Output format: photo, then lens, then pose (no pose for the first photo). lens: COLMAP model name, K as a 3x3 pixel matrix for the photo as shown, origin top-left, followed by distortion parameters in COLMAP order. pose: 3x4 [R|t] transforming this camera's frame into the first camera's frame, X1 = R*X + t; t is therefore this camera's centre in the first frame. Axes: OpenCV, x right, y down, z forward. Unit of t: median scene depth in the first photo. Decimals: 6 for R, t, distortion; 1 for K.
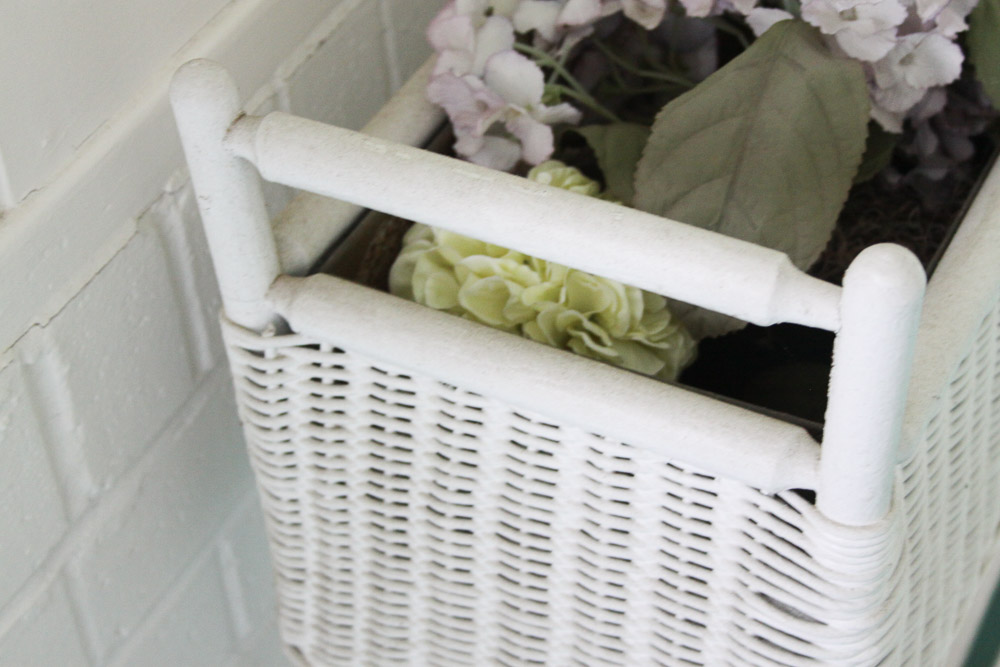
lens RADIAL K [[1909.4, 0, 499.1], [0, 1909.4, 338.6], [0, 0, 1]] dist [0.017504, 0.000000]
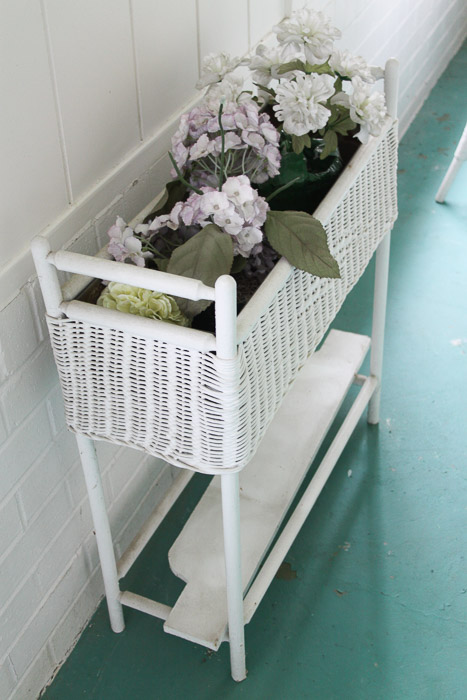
lens RADIAL K [[902.2, 0, 235.5], [0, 902.2, 346.6], [0, 0, 1]] dist [-0.066129, 0.000000]
pose [[0.997572, -0.028161, 0.063701, 0.084787], [0.033871, 0.995329, -0.090407, 0.198738], [-0.060858, 0.092345, 0.993866, -0.586281]]
